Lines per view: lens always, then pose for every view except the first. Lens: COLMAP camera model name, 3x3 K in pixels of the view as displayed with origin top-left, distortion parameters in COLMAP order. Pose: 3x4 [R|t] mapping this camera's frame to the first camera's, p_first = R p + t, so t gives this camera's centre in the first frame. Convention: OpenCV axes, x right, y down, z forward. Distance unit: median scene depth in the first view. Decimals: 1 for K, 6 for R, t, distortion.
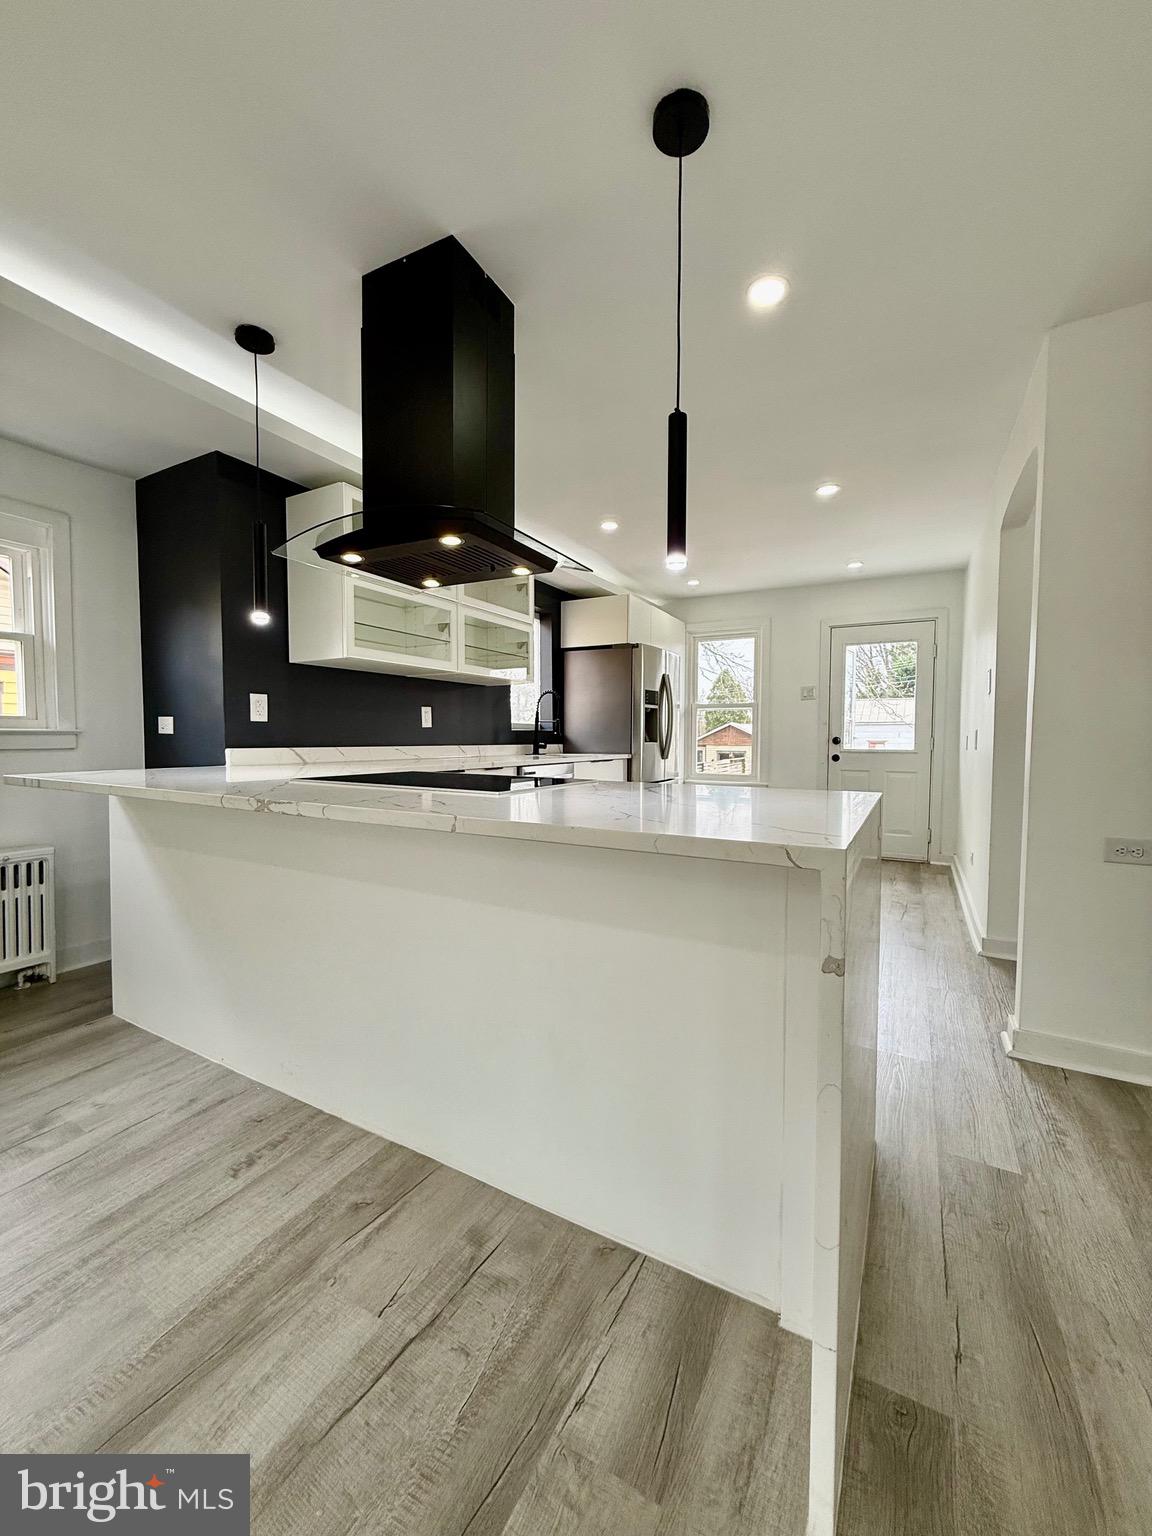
lens RADIAL K [[608.9, 0, 574.9], [0, 608.9, 763.3], [0, 0, 1]] dist [-0.001946, 0.000487]
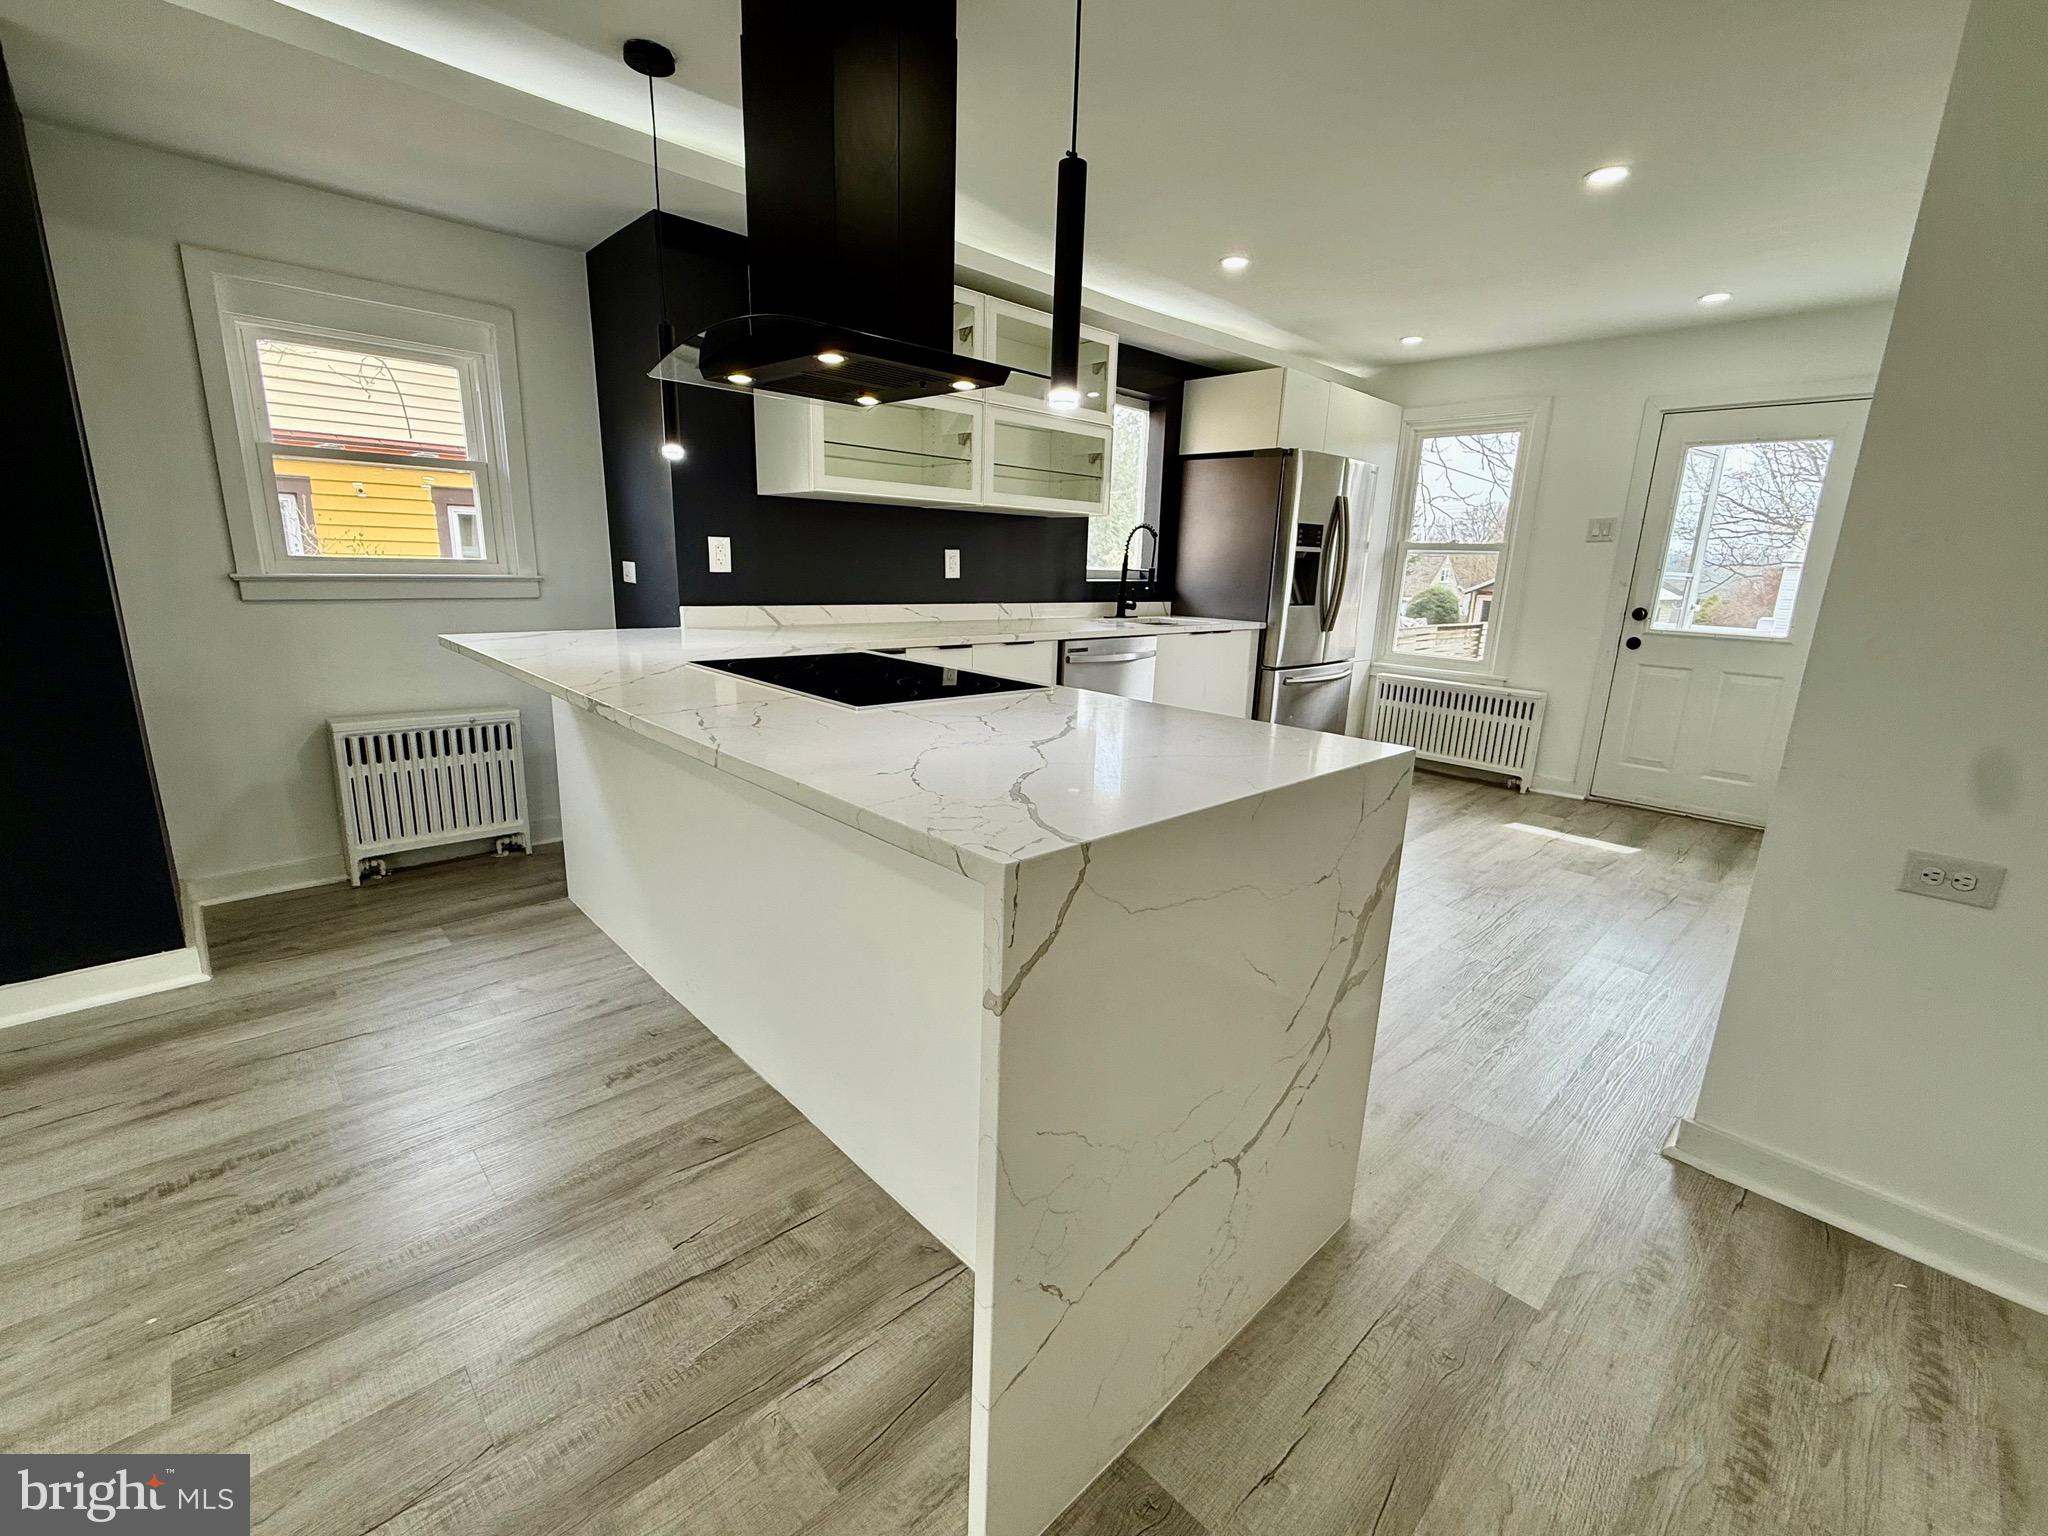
lens RADIAL K [[865.7, 0, 1020.9], [0, 865.7, 766.8], [0, 0, 1]] dist [-0.000945, 0.000102]
pose [[0.953619, 0.096675, -0.285068, 0.224502], [-0.042240, 0.980631, 0.191257, -0.055936], [0.298036, -0.170345, 0.939232, -0.000069]]
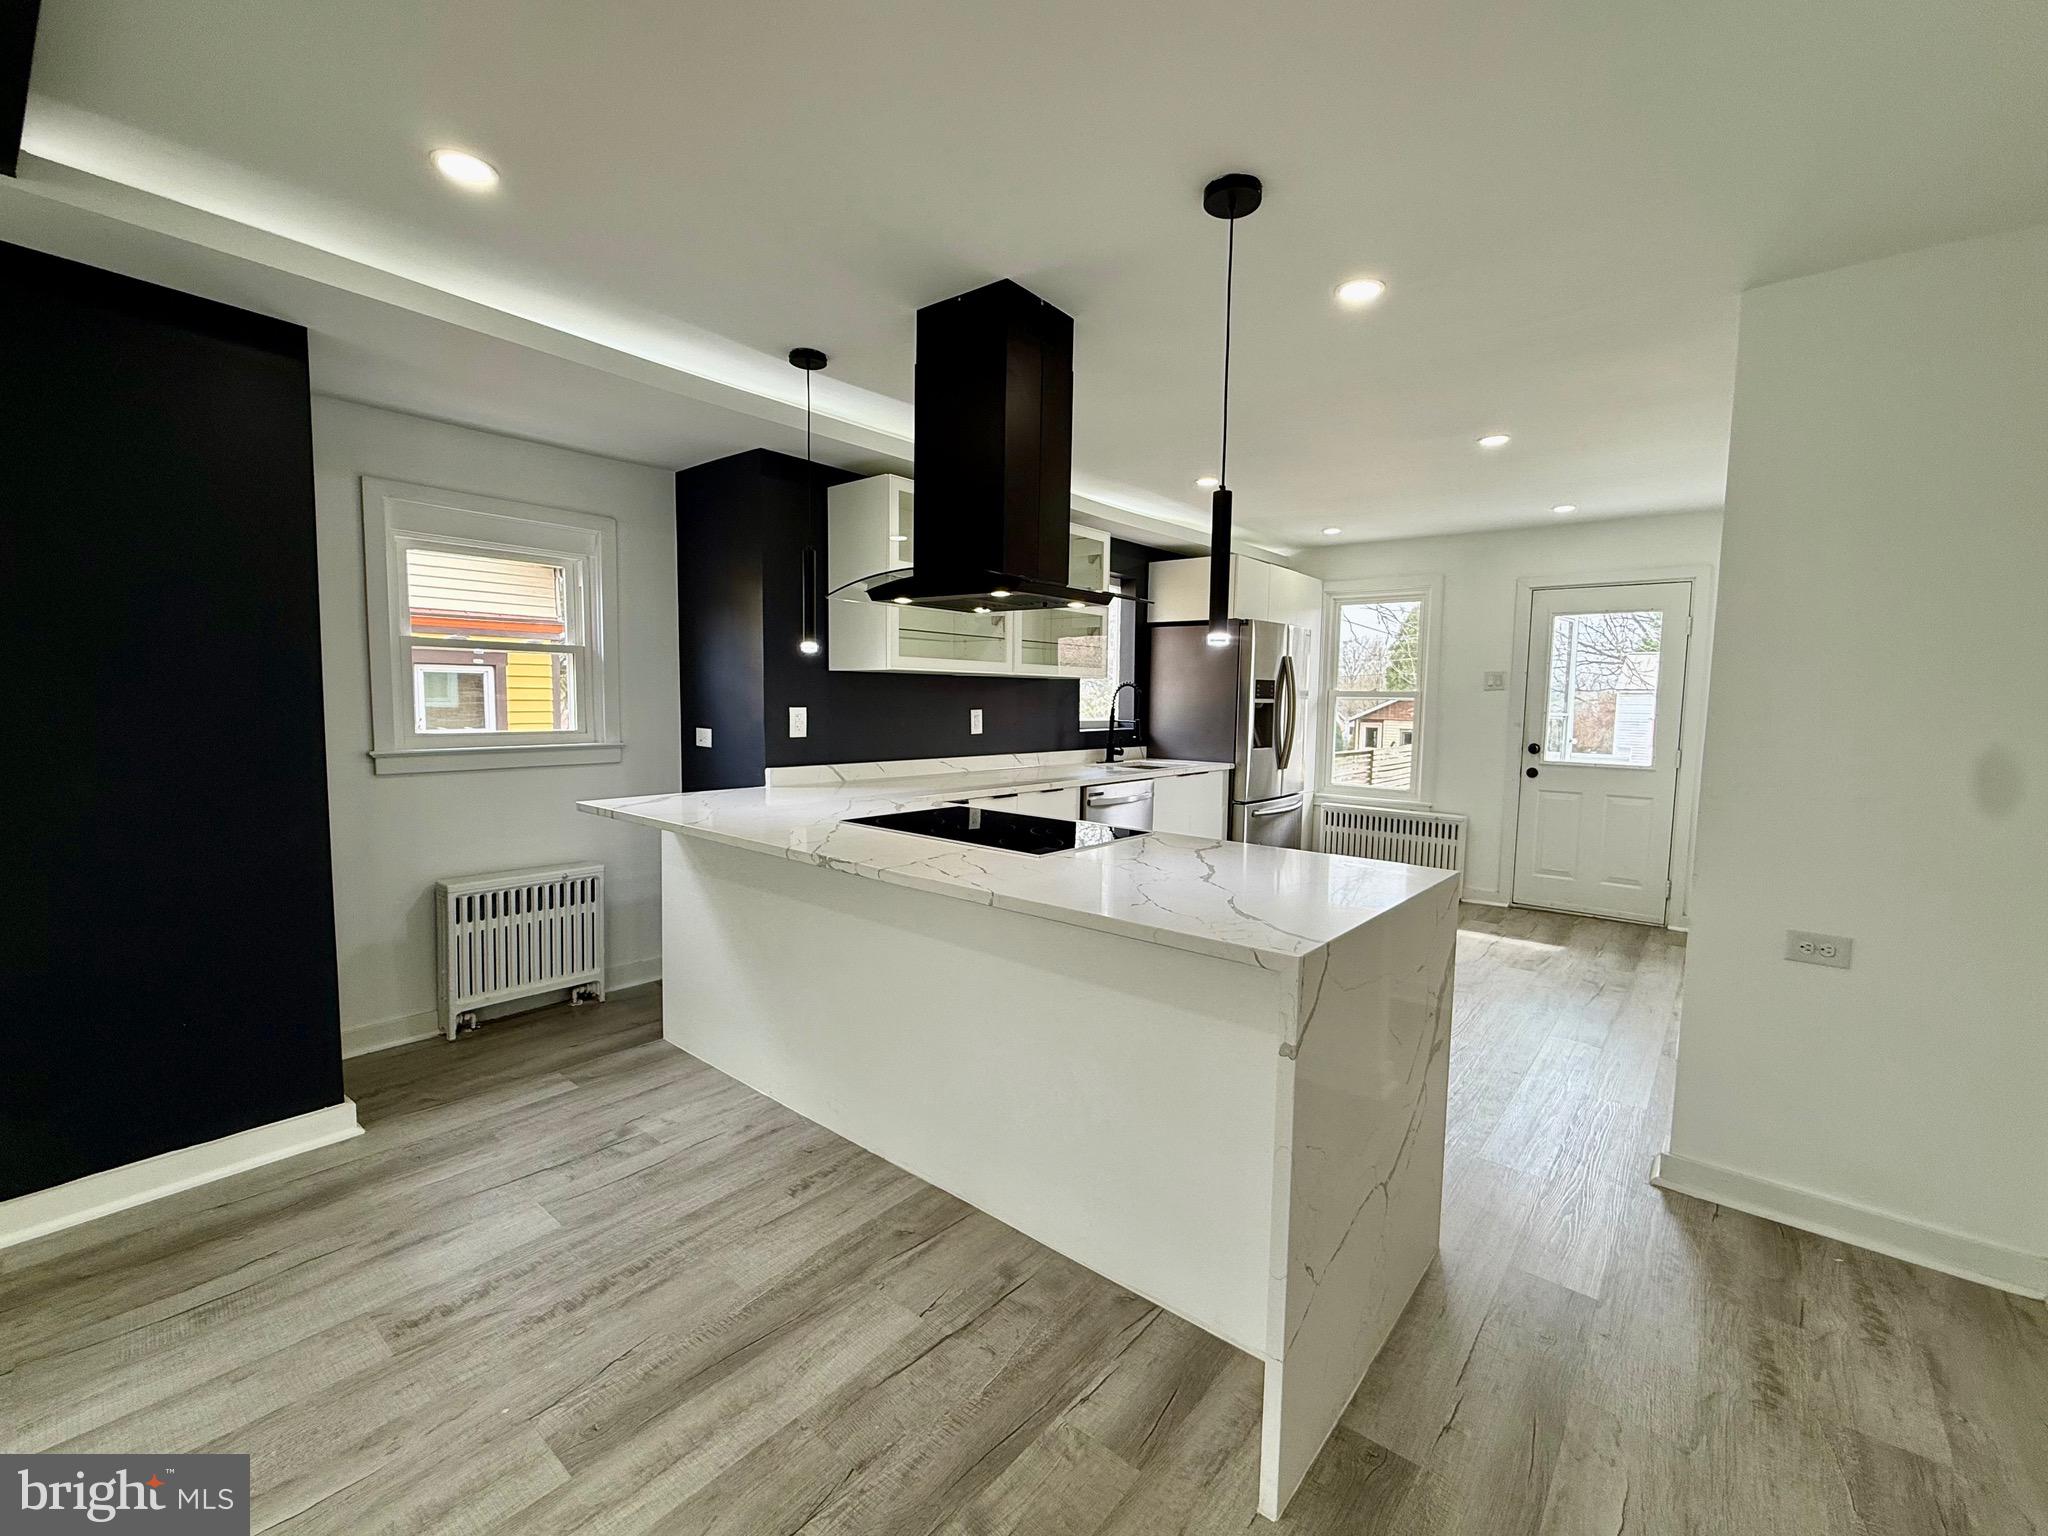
lens RADIAL K [[865.7, 0, 1021.6], [0, 865.7, 765.8], [0, 0, 1]] dist [-0.000945, 0.000102]
pose [[0.981649, 0.027670, -0.188676, 0.063361], [-0.021100, 0.999102, 0.036742, -0.086519], [0.189523, -0.032087, 0.981352, -0.234086]]
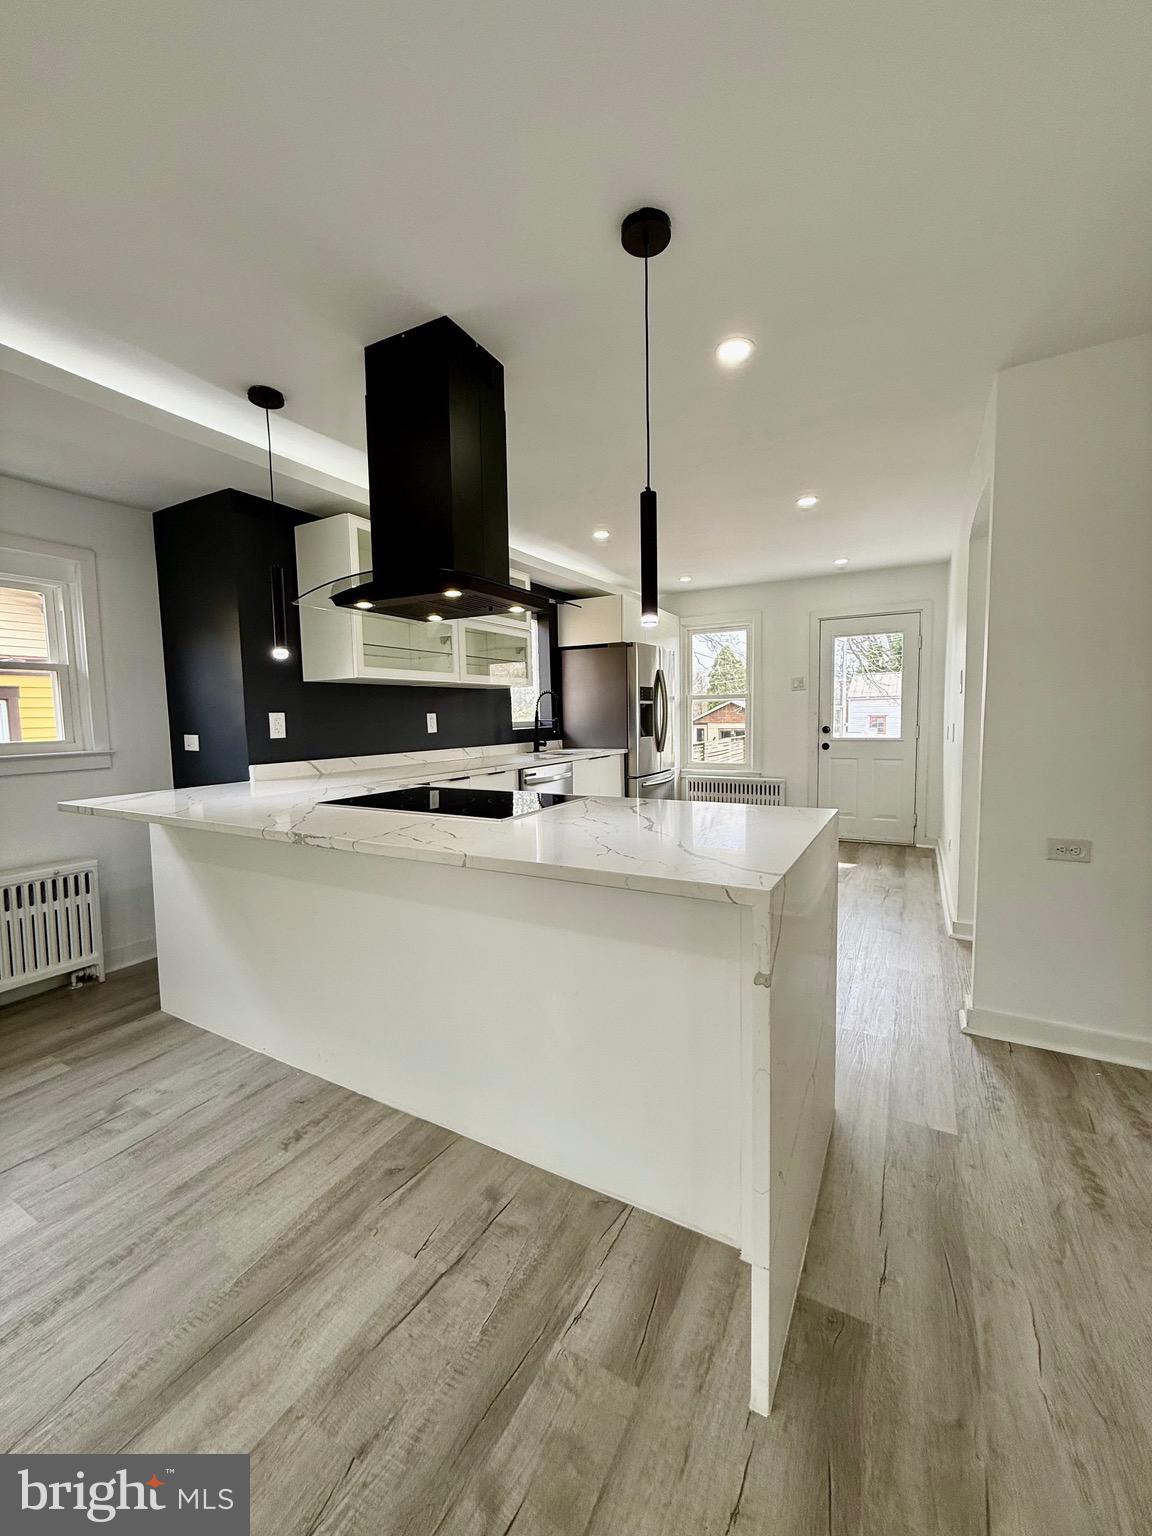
lens RADIAL K [[608.9, 0, 575.2], [0, 608.9, 763.2], [0, 0, 1]] dist [-0.001946, 0.000487]
pose [[0.999740, -0.022218, -0.005198, 0.013185], [0.022387, 0.999138, 0.034967, -0.054015], [0.004417, -0.035074, 0.999375, -0.083155]]
